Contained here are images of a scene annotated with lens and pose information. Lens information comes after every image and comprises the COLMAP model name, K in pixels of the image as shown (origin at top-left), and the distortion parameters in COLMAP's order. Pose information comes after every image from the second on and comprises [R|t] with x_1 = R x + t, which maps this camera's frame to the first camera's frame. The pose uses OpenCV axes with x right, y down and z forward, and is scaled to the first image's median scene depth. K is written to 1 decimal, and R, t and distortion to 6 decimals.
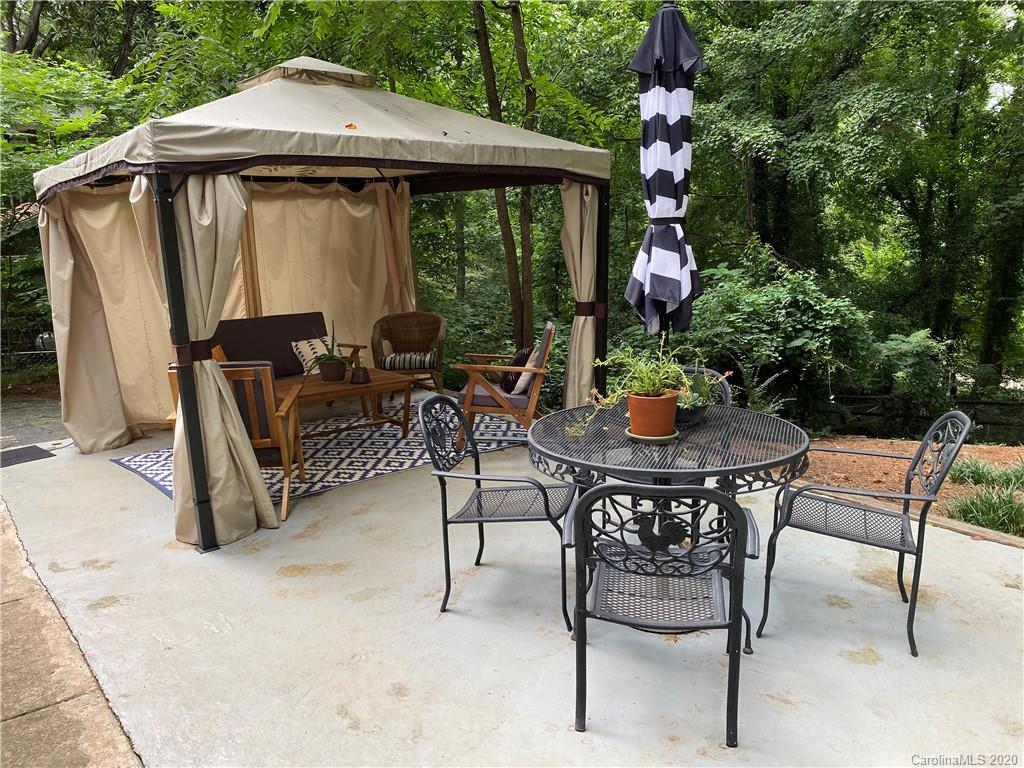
lens RADIAL K [[777.3, 0, 514.8], [0, 777.3, 381.2], [0, 0, 1]] dist [0.031508, -0.045150]
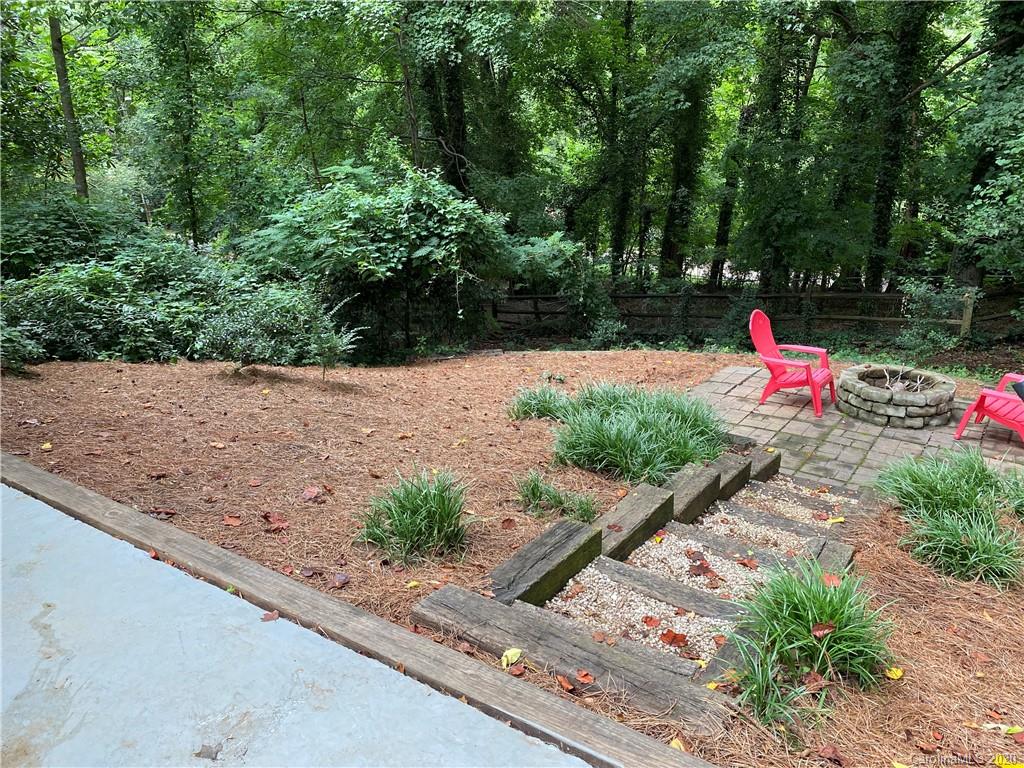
lens RADIAL K [[777.3, 0, 510.4], [0, 777.3, 380.2], [0, 0, 1]] dist [0.031508, -0.045150]
pose [[0.951976, -0.088632, 0.293064, 0.175622], [0.050271, 0.989441, 0.135941, -0.019113], [-0.302018, -0.114680, 0.946379, 0.104474]]
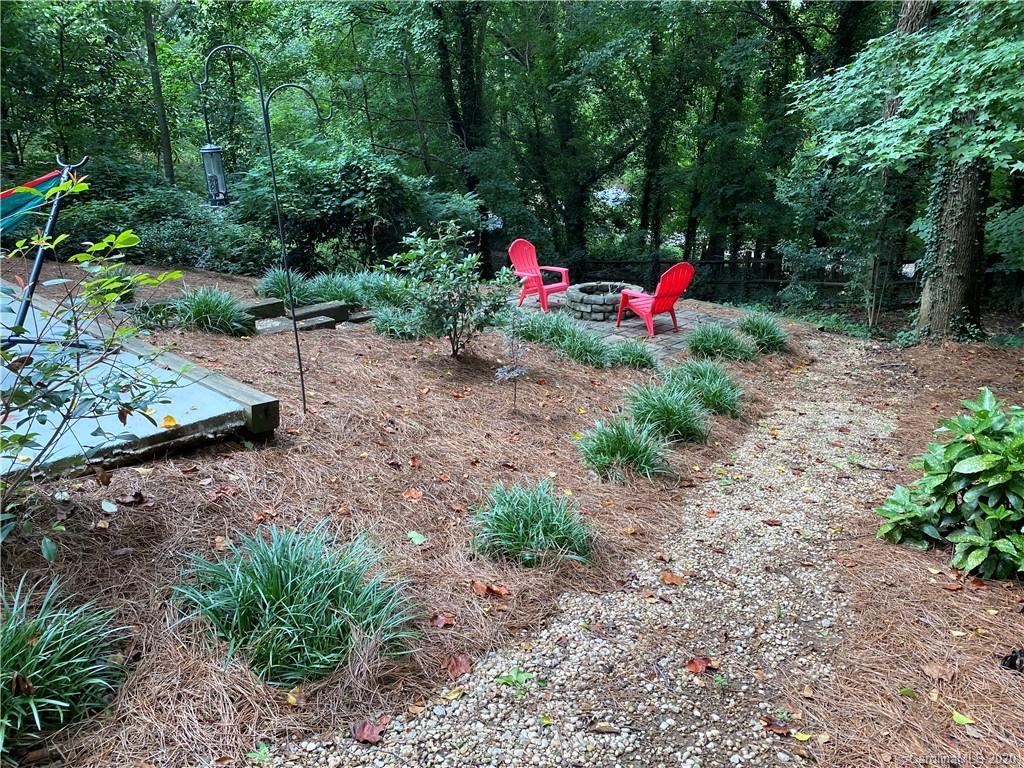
lens RADIAL K [[777.3, 0, 514.3], [0, 777.3, 377.8], [0, 0, 1]] dist [0.031508, -0.045150]
pose [[0.991337, -0.037527, 0.125865, 0.431479], [0.019378, 0.989615, 0.142433, 0.050305], [-0.129903, -0.138760, 0.981769, -0.234241]]
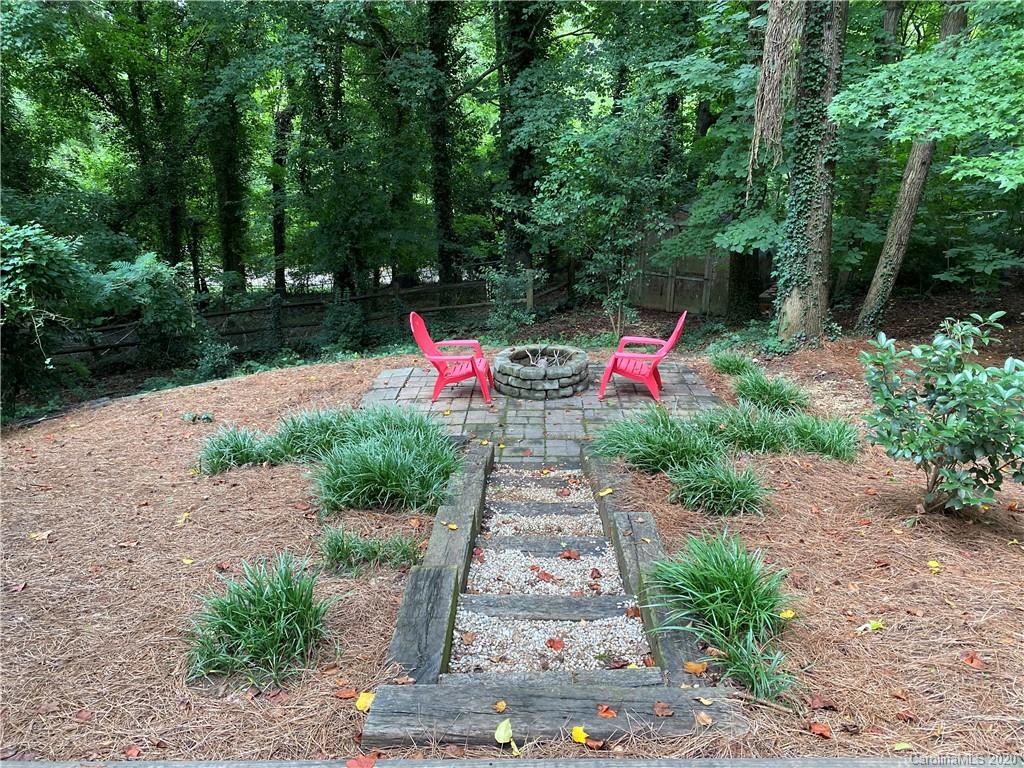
lens RADIAL K [[777.3, 0, 512.4], [0, 777.3, 378.1], [0, 0, 1]] dist [0.031508, -0.045150]
pose [[0.626086, -0.236828, 0.742919, 0.118801], [0.149456, 0.971543, 0.183757, -0.031769], [-0.765297, -0.004014, 0.643665, 0.172364]]
